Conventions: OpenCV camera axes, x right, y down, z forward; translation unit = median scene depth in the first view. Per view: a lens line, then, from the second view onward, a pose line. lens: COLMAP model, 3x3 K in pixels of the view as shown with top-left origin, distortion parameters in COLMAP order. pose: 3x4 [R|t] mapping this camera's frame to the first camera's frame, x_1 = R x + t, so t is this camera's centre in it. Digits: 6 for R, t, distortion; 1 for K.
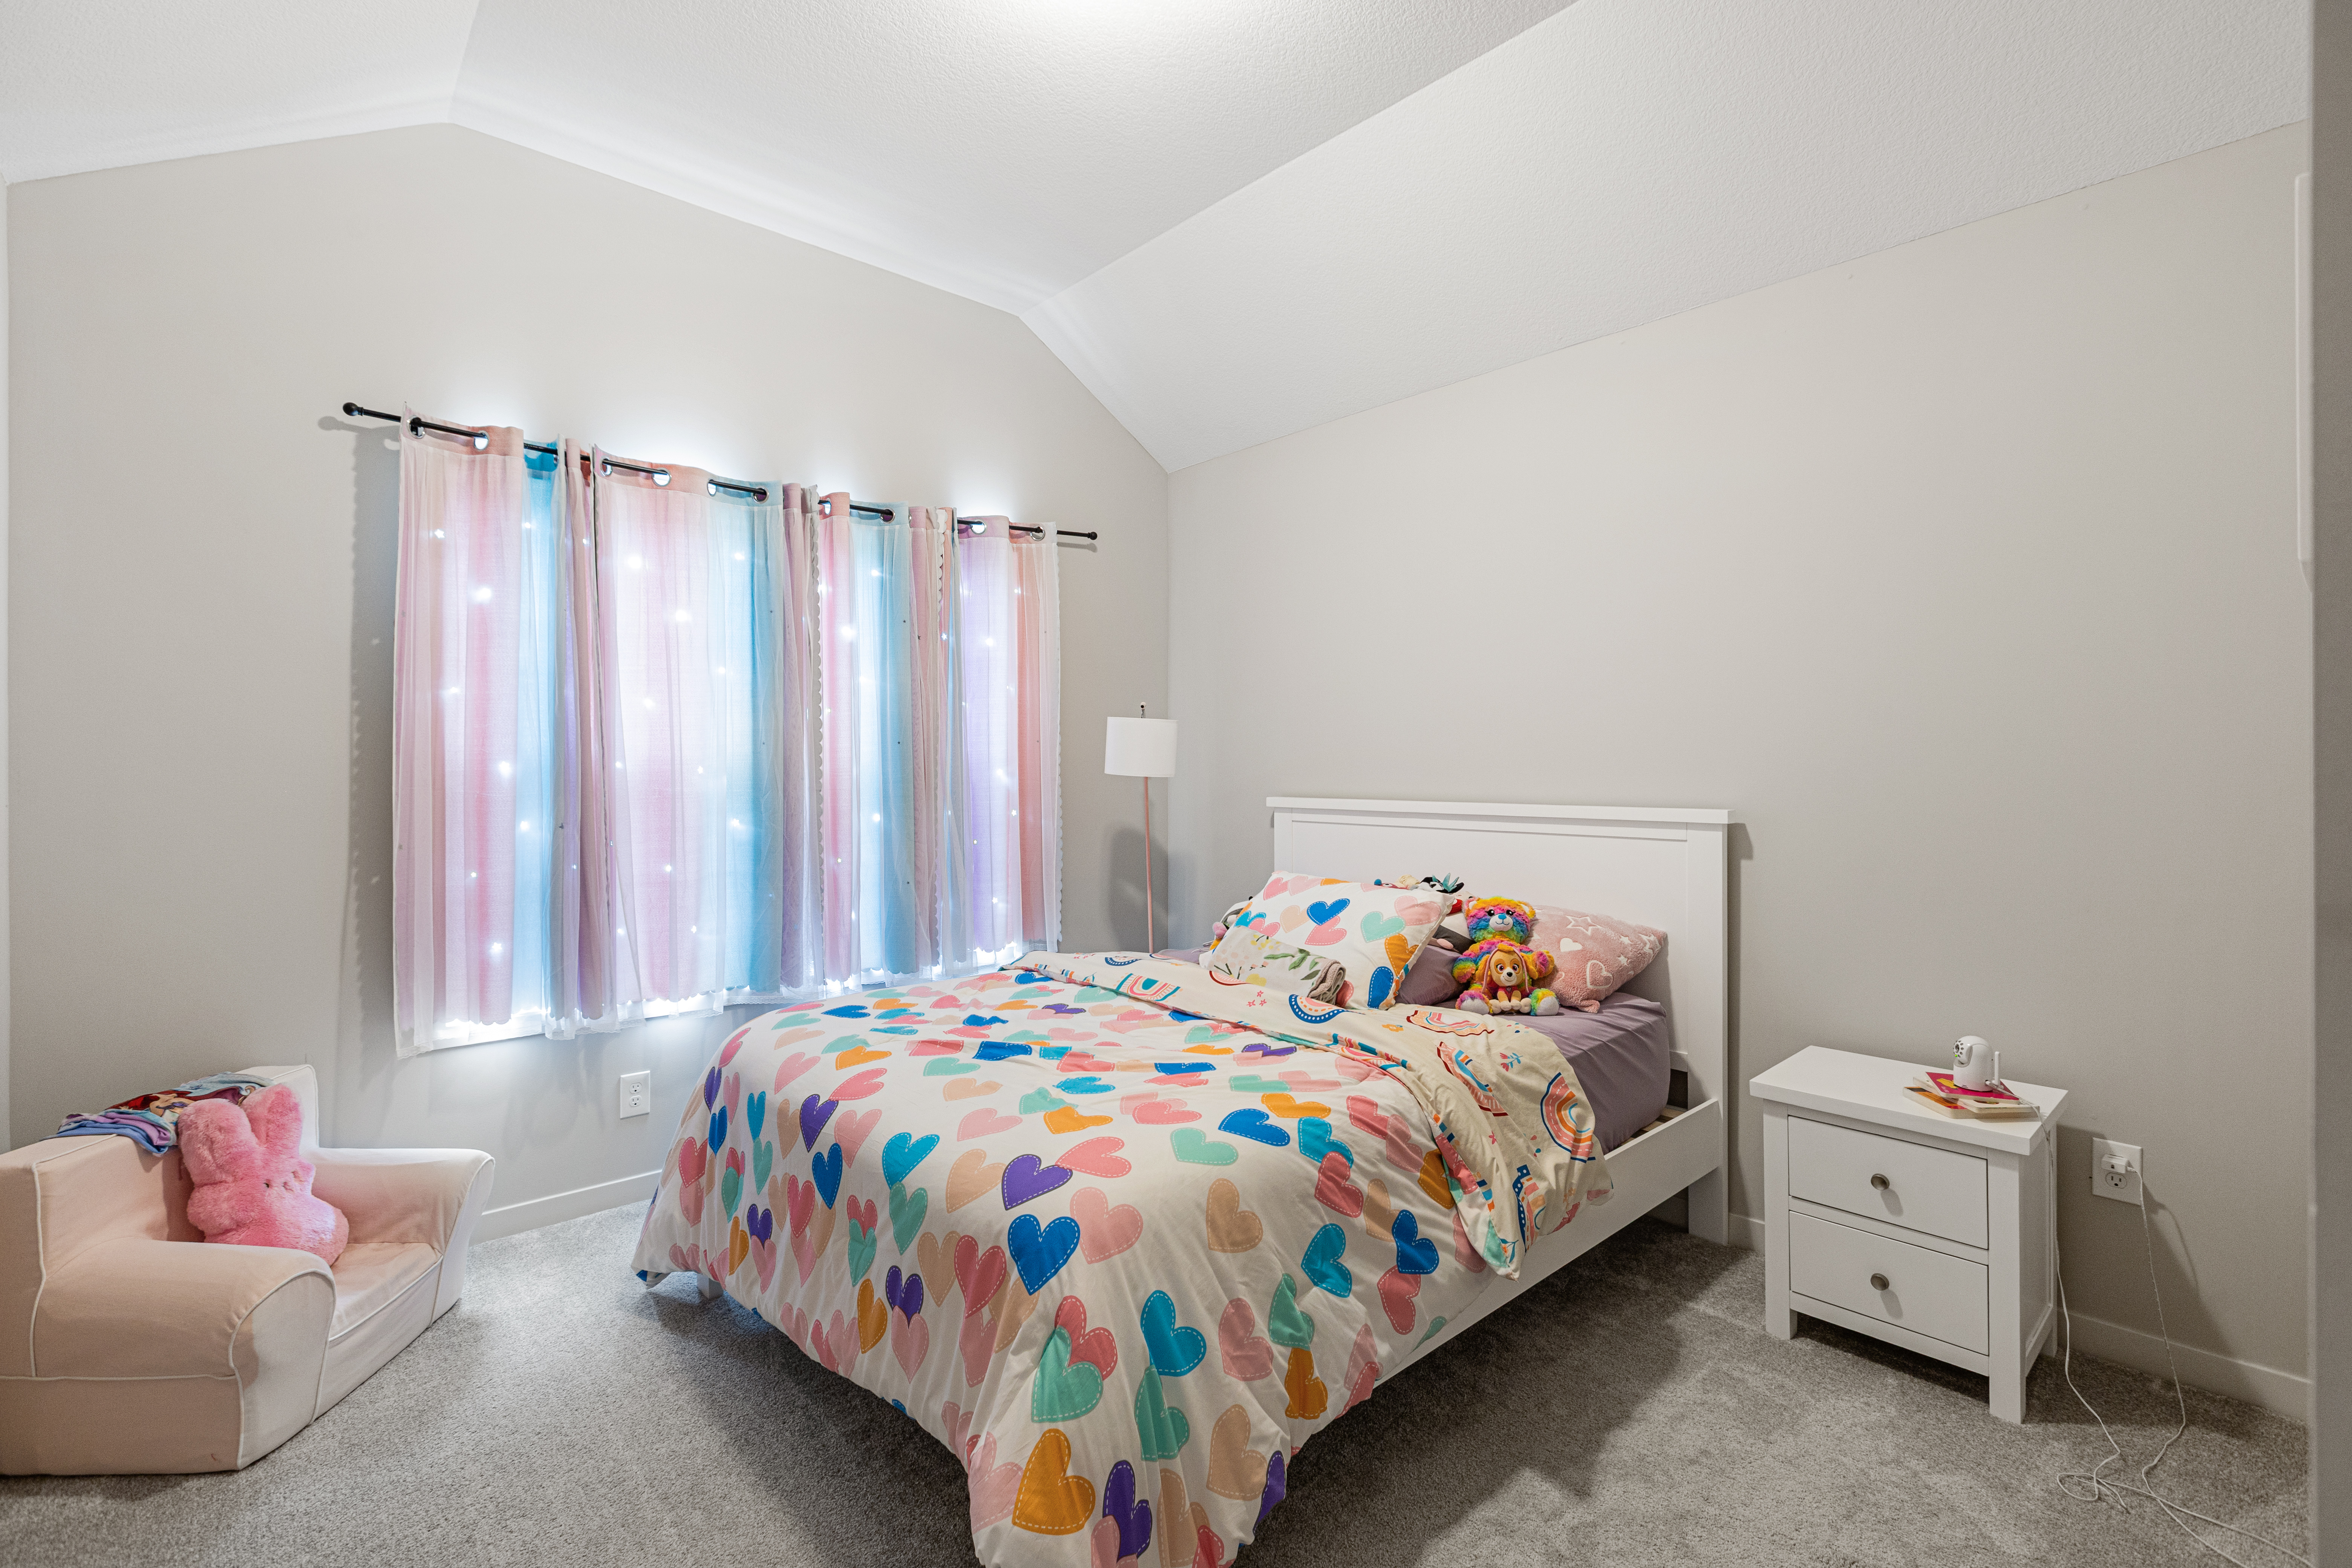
lens RADIAL K [[1060.0, 0, 1188.8], [0, 1060.0, 765.1], [0, 0, 1]] dist [0.001799, -0.000669]
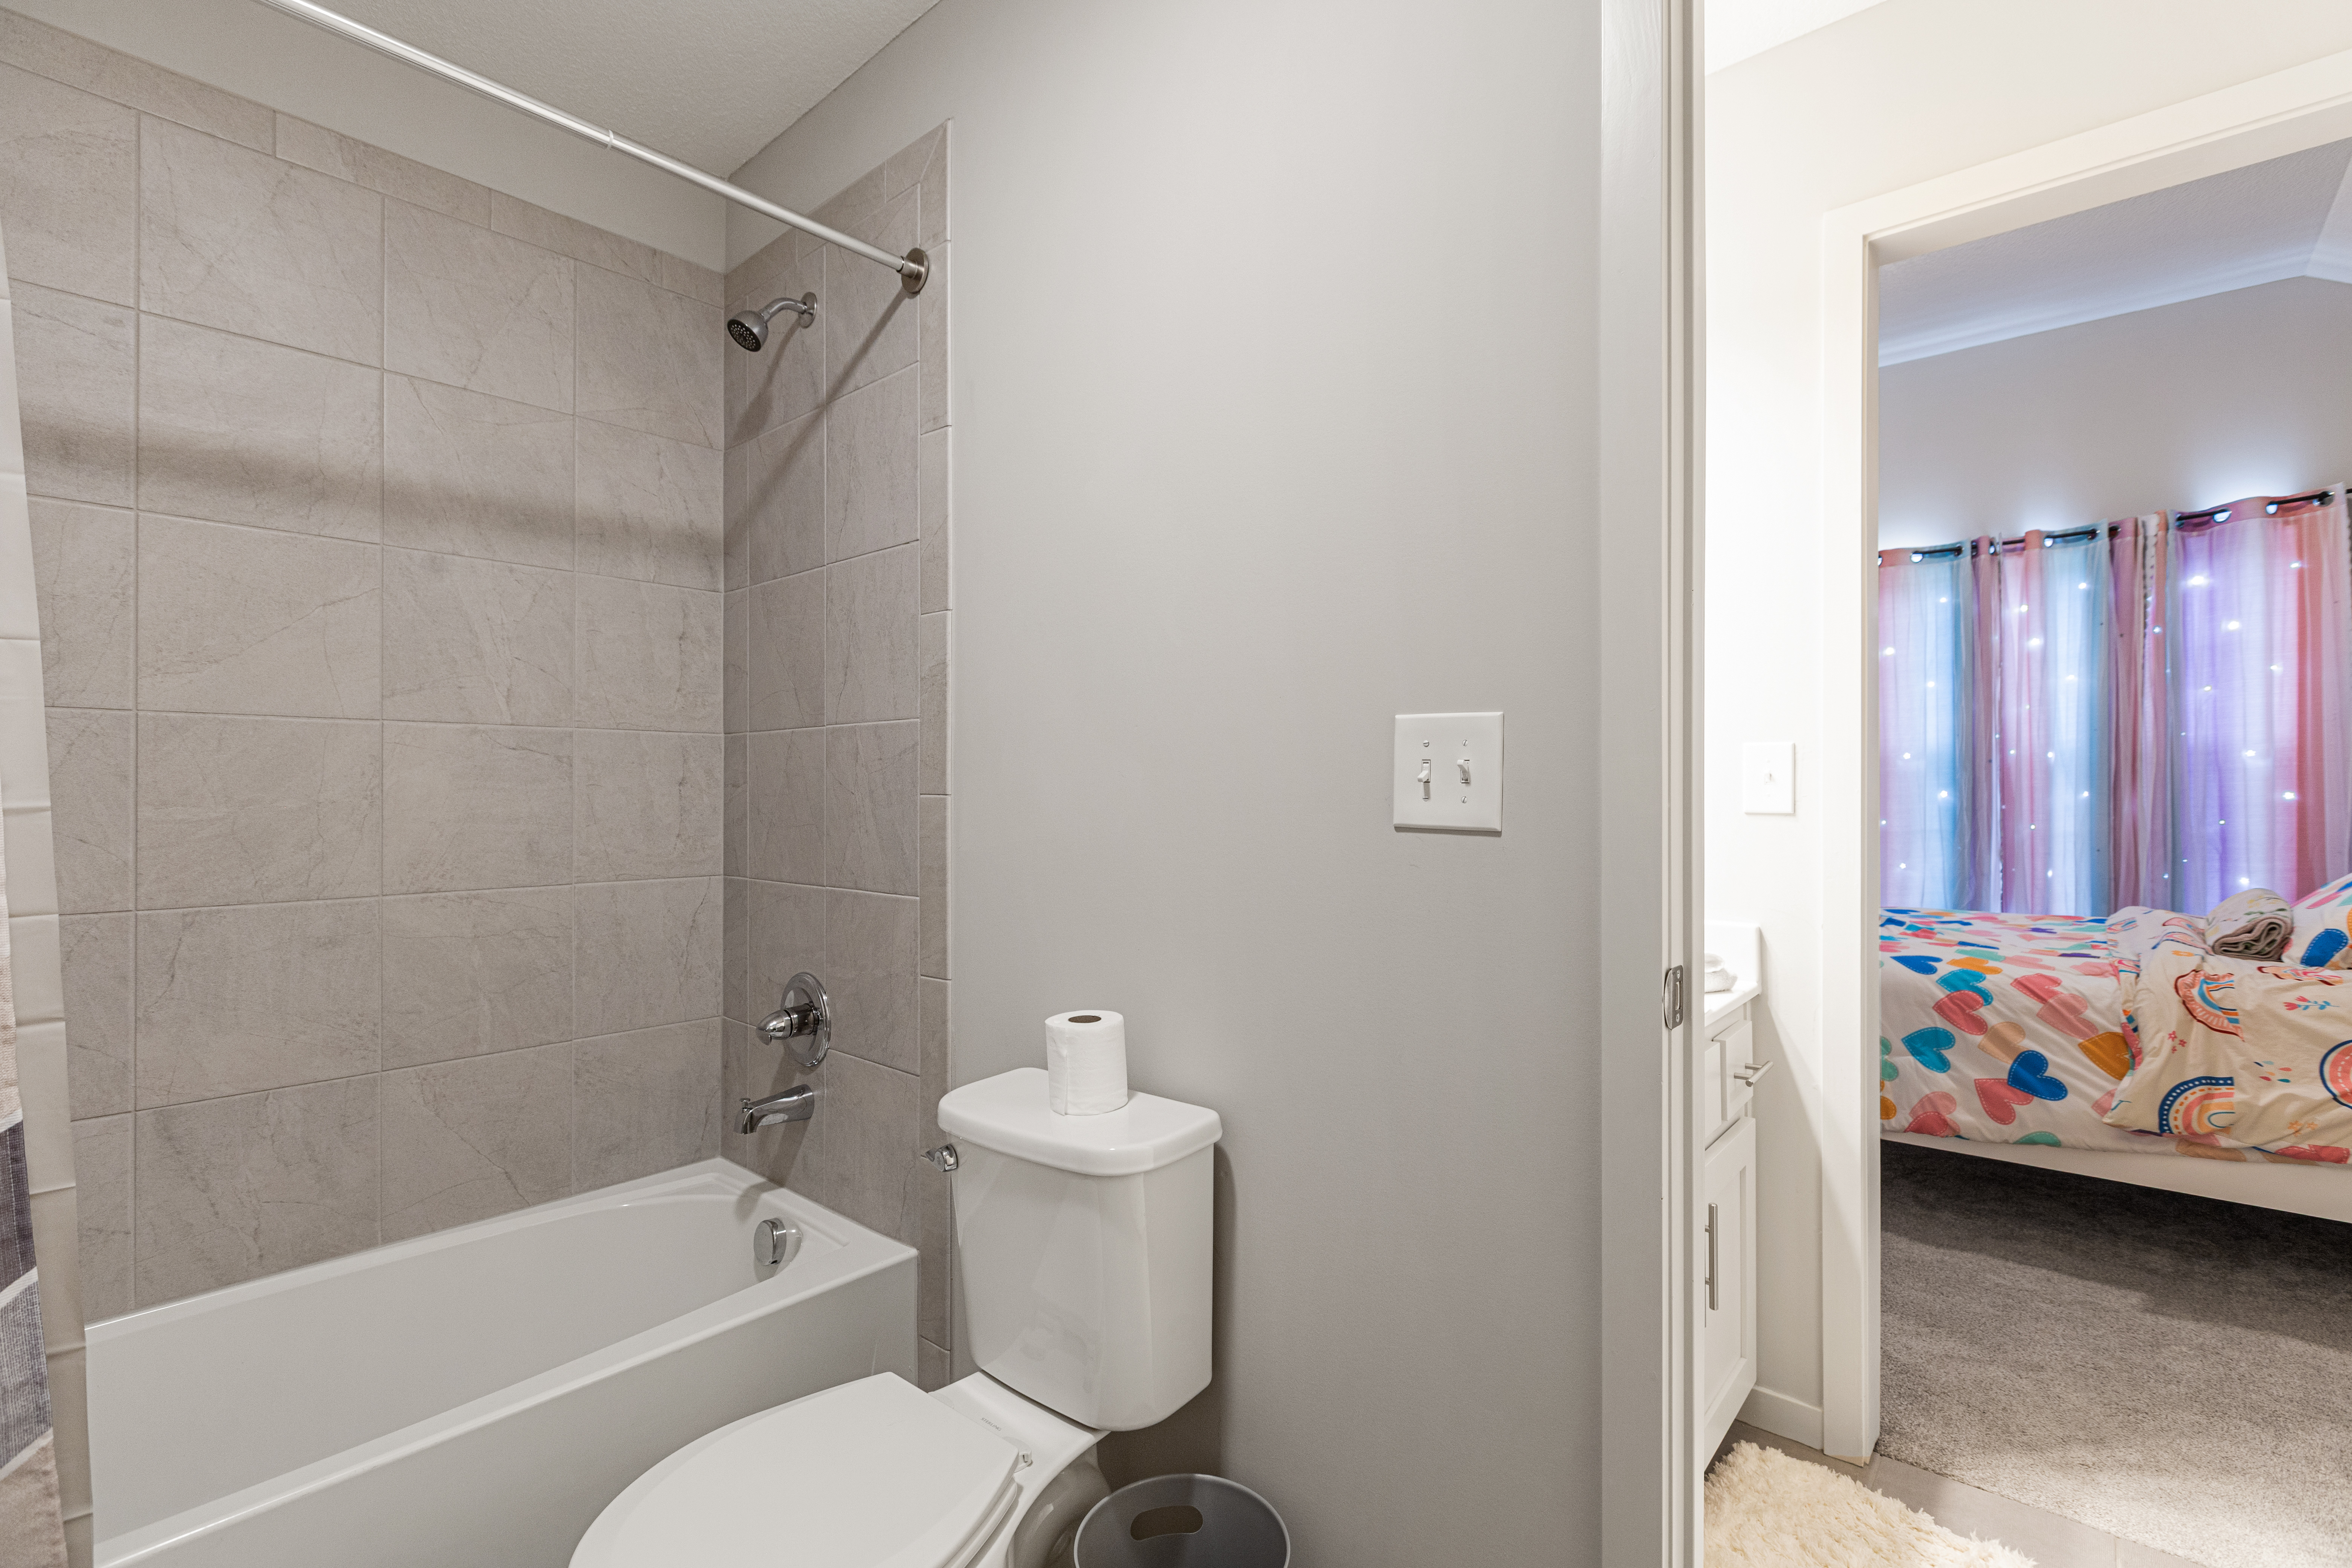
lens RADIAL K [[1060.0, 0, 1188.8], [0, 1060.0, 765.1], [0, 0, 1]] dist [0.001799, -0.000669]
pose [[0.124854, -0.019204, -0.991989, 1.256332], [0.000390, 0.999814, -0.019307, 0.067573], [0.992175, 0.002023, 0.124838, -0.223309]]
